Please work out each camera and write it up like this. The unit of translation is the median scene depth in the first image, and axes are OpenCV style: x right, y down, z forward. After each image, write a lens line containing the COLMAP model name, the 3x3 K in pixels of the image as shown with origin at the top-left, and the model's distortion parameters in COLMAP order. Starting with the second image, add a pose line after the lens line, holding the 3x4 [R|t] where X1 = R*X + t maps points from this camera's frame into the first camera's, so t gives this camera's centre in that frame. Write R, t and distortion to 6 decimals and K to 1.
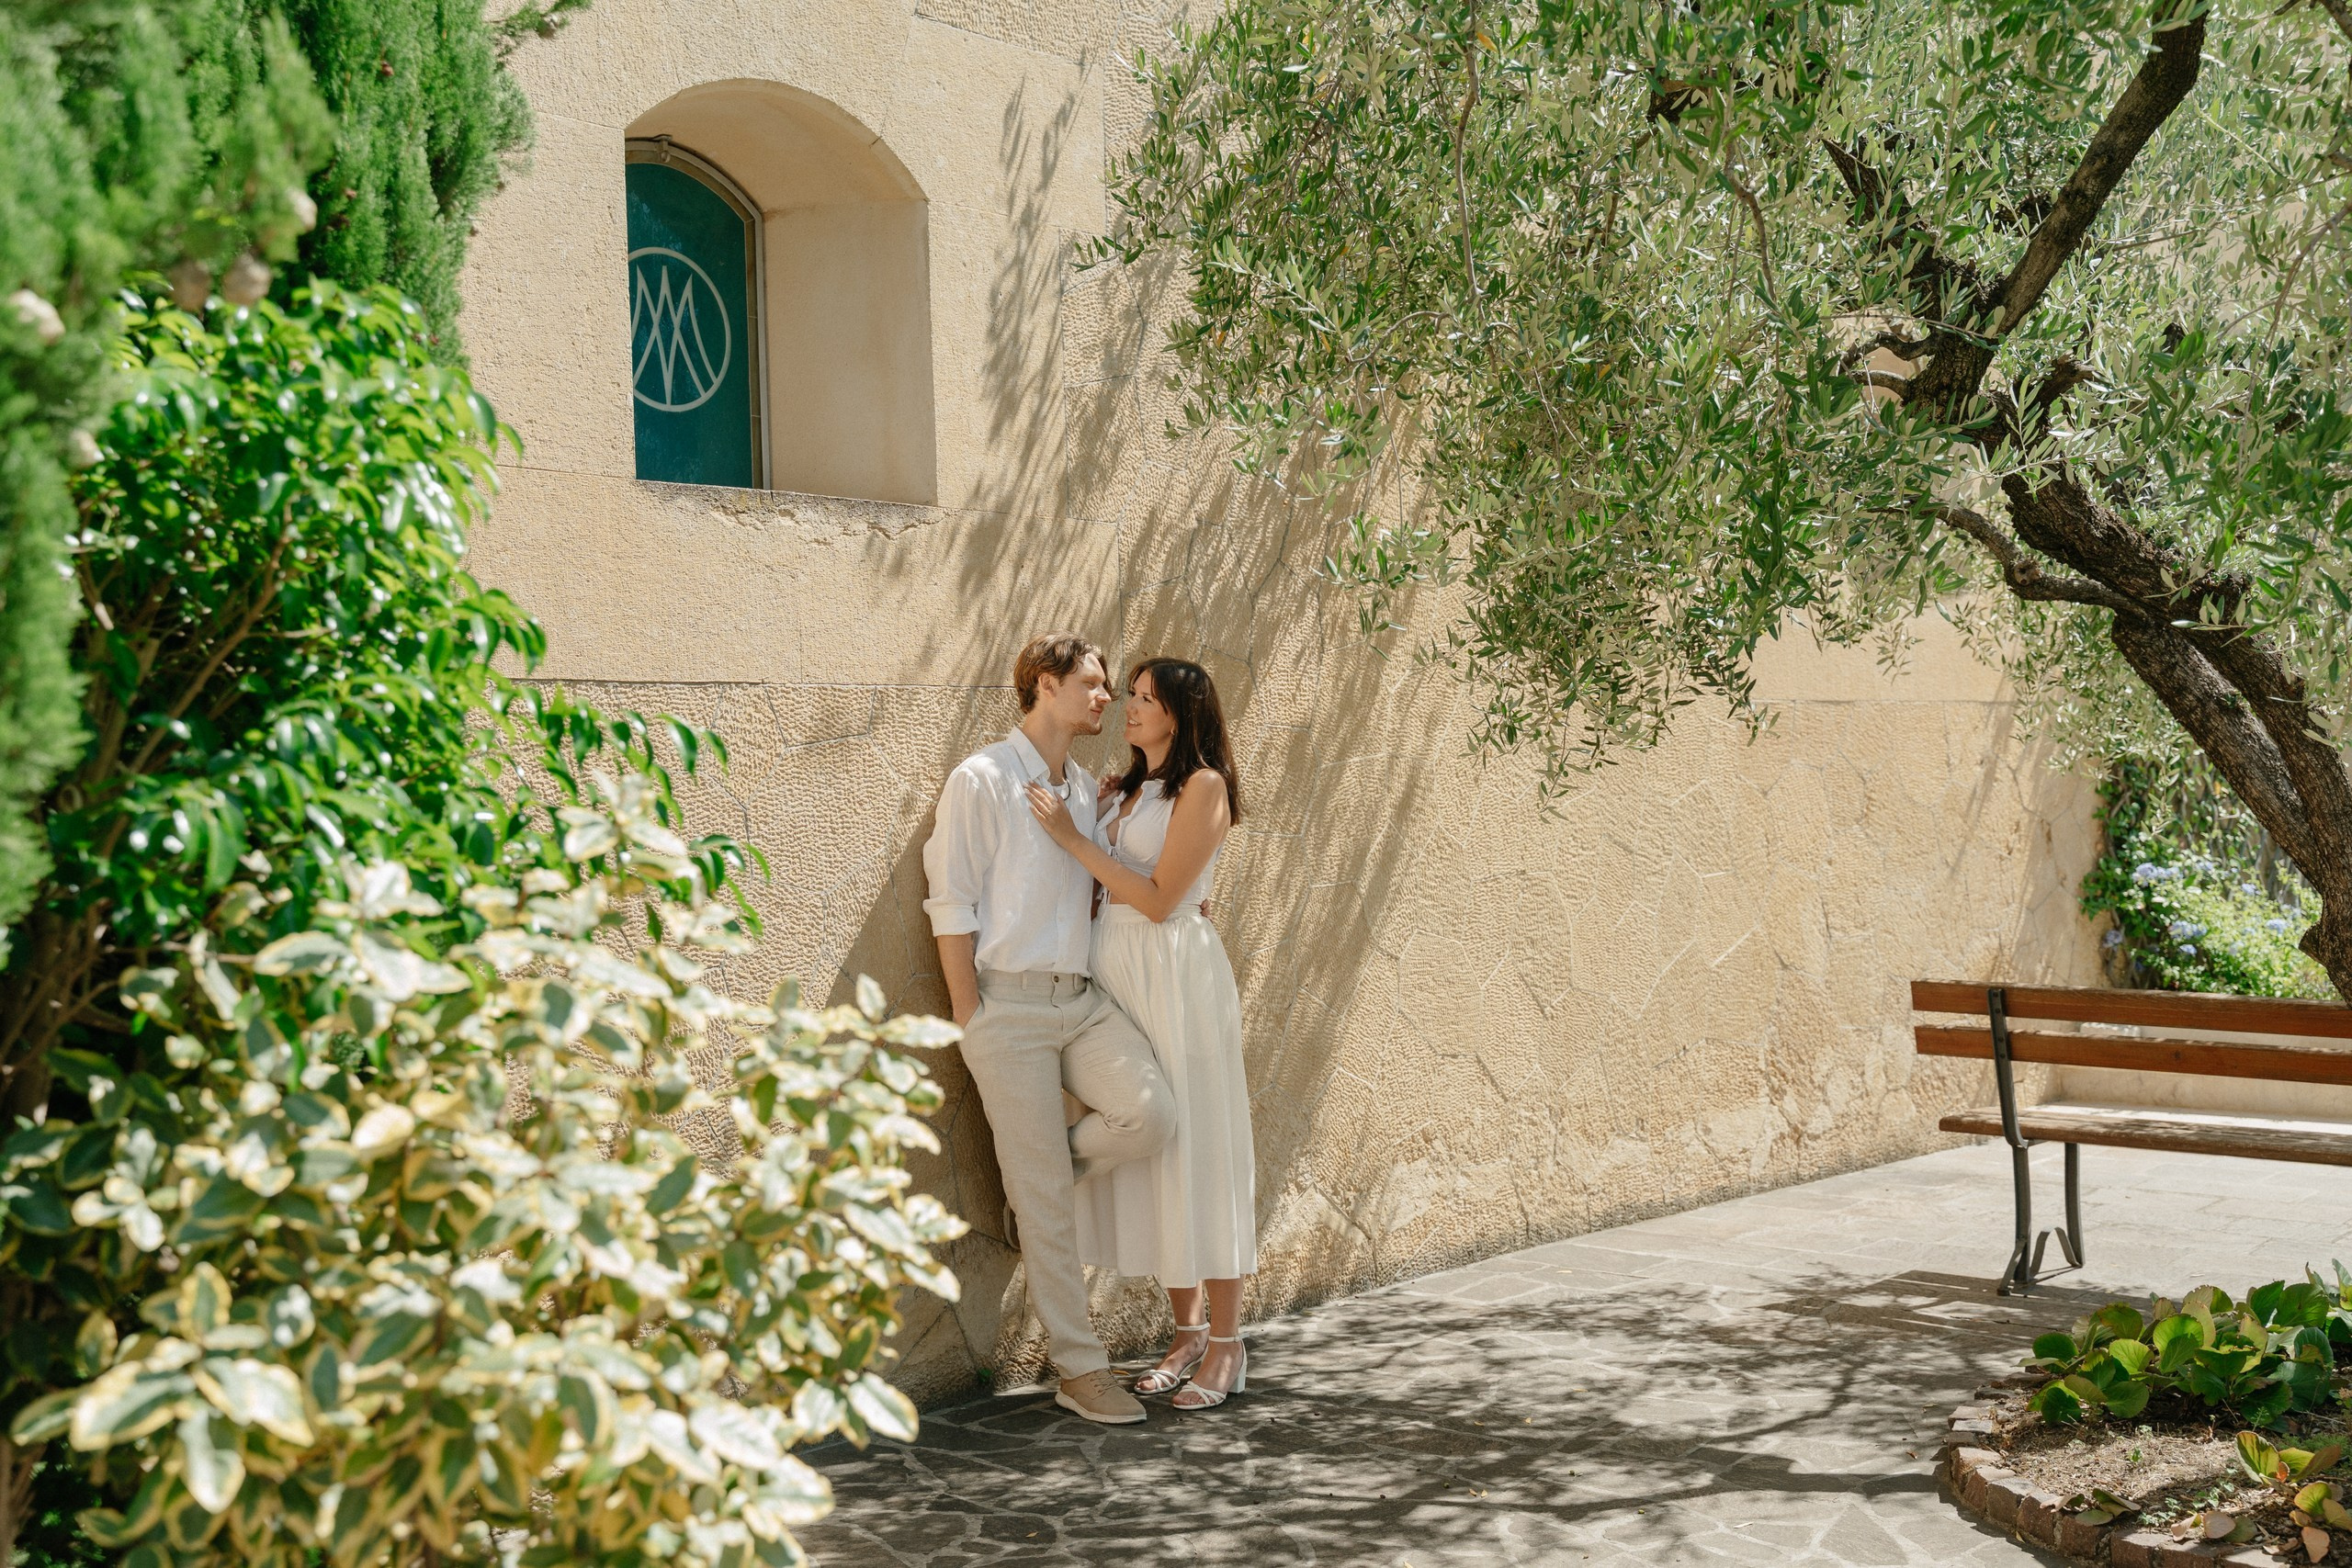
lens RADIAL K [[2467.8, 0, 1180.8], [0, 2467.8, 780.7], [0, 0, 1]] dist [-0.002788, 0.000000]
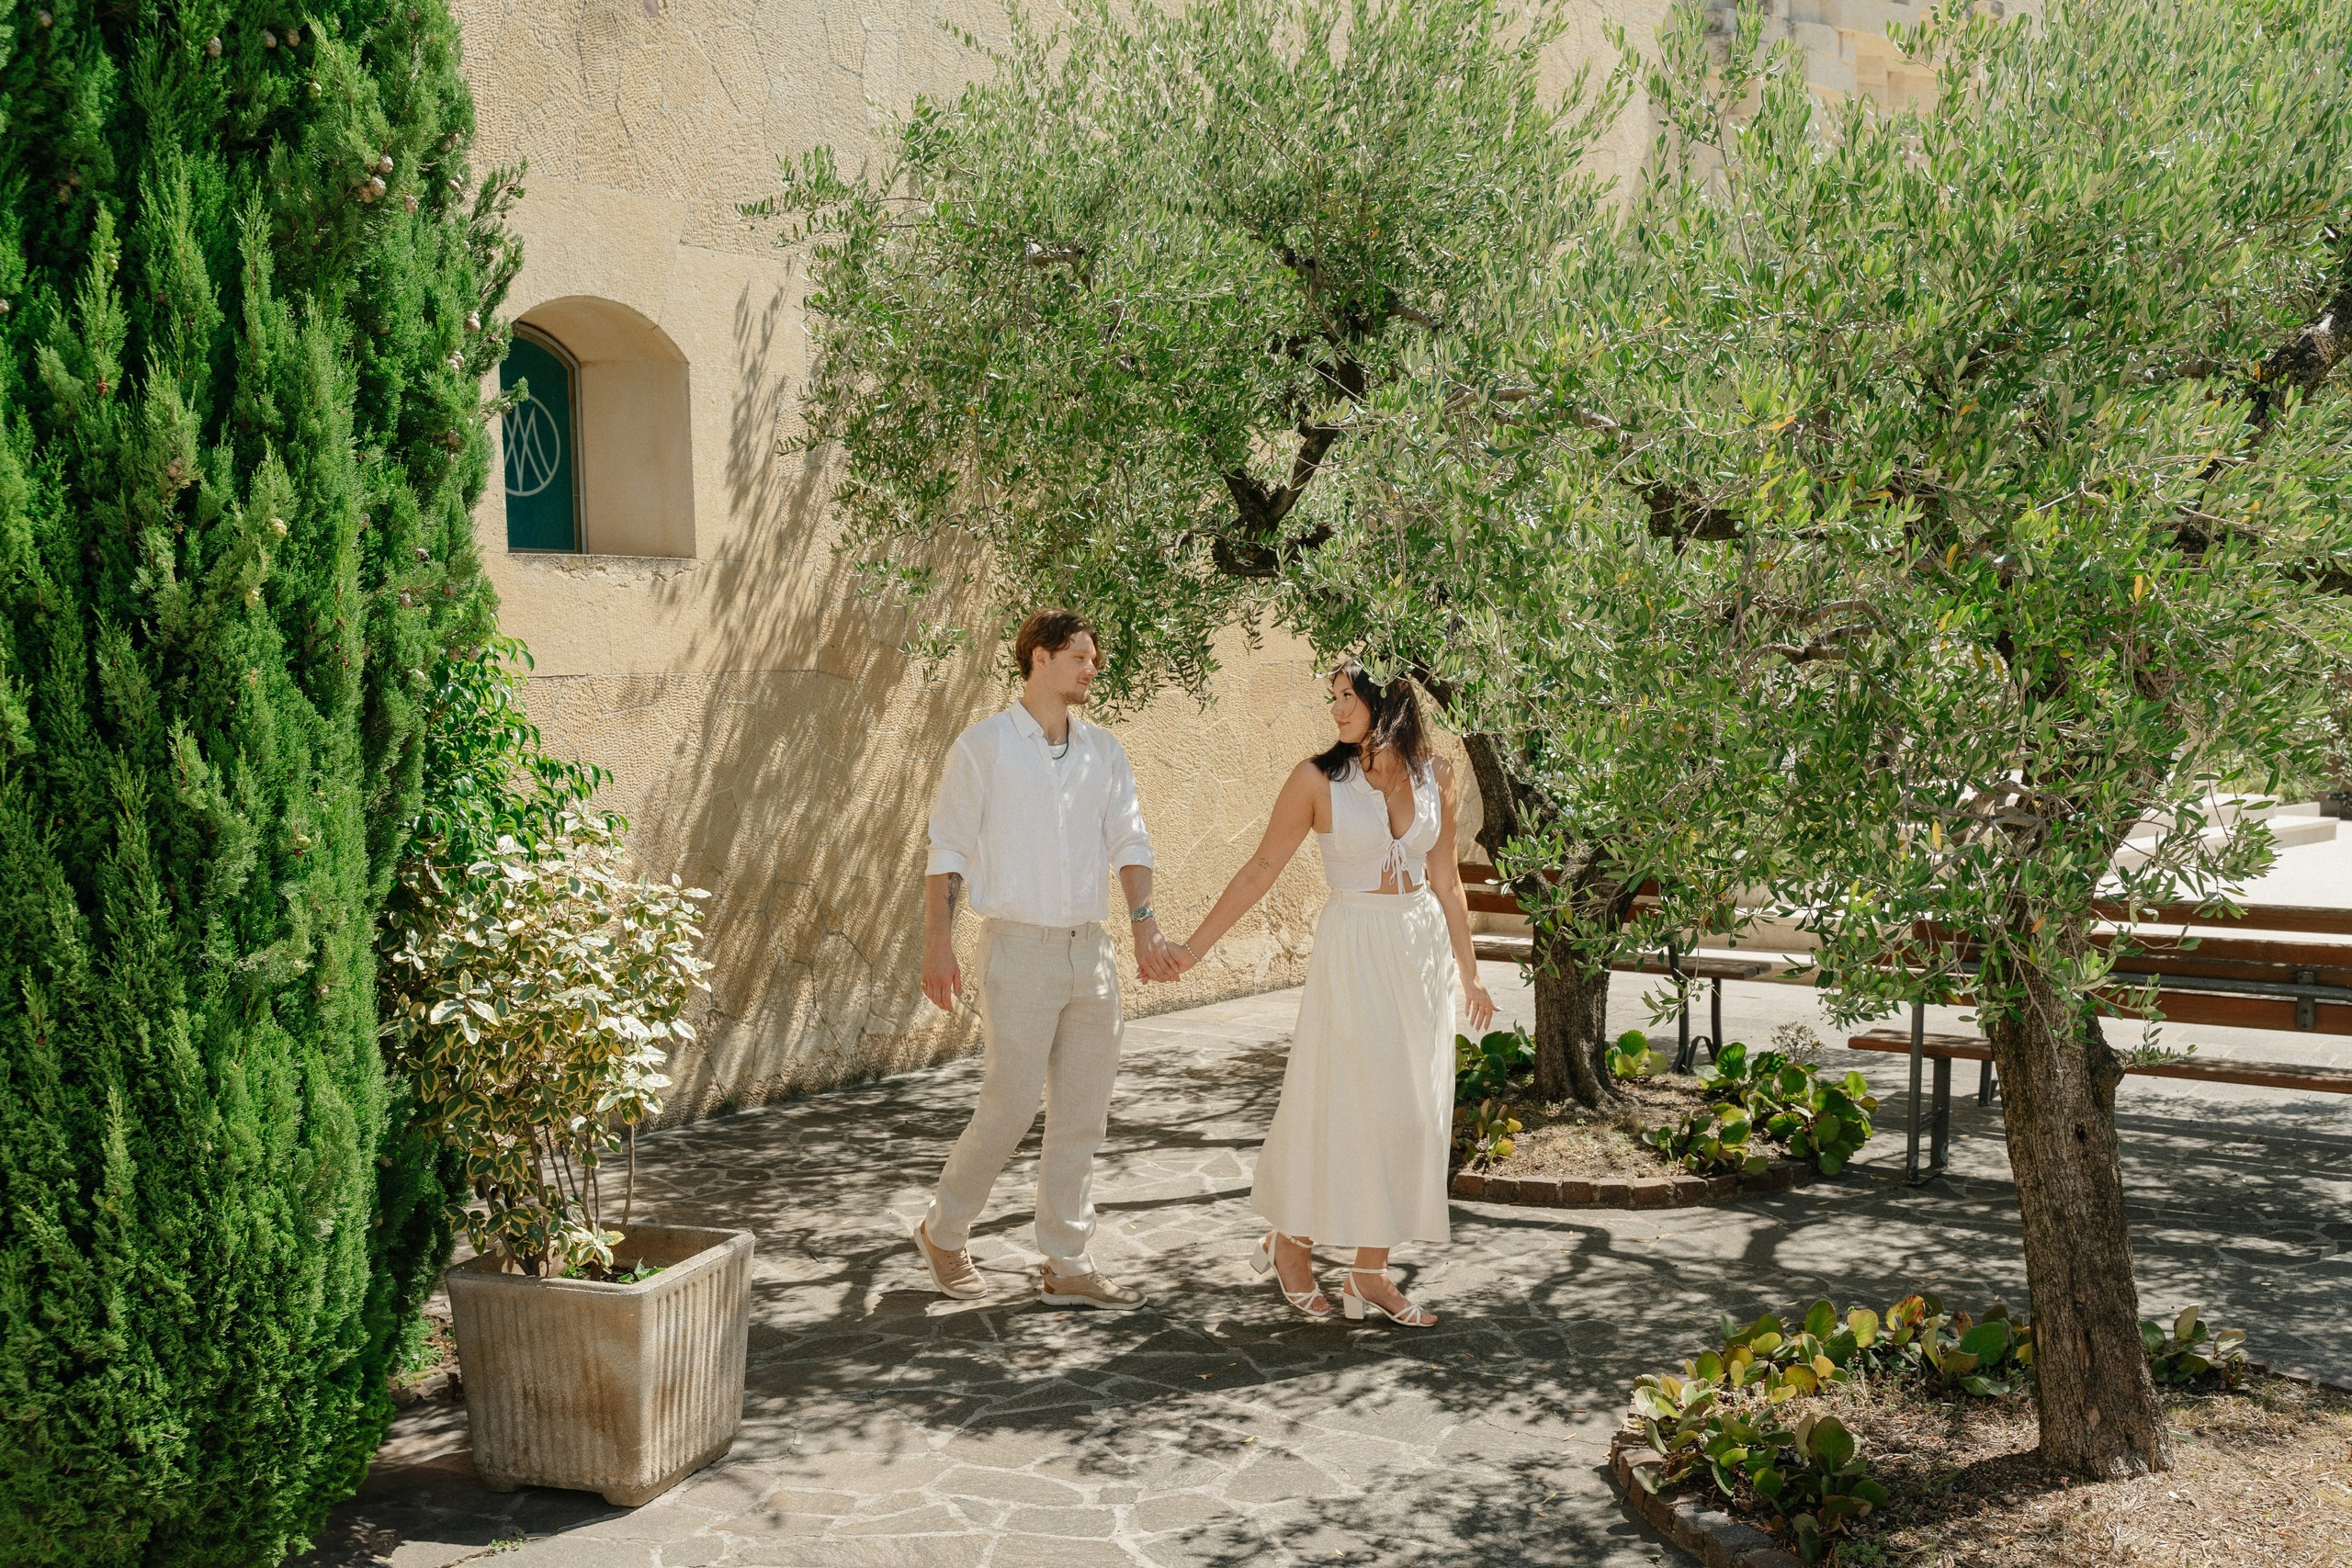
lens RADIAL K [[2278.5, 0, 1174.2], [0, 2278.5, 795.8], [0, 0, 1]] dist [0.033979, 0.000000]
pose [[0.994039, -0.001256, 0.109019, 0.050919], [-0.005581, 0.998036, 0.062389, -0.058529], [-0.108884, -0.062625, 0.992080, -0.550064]]
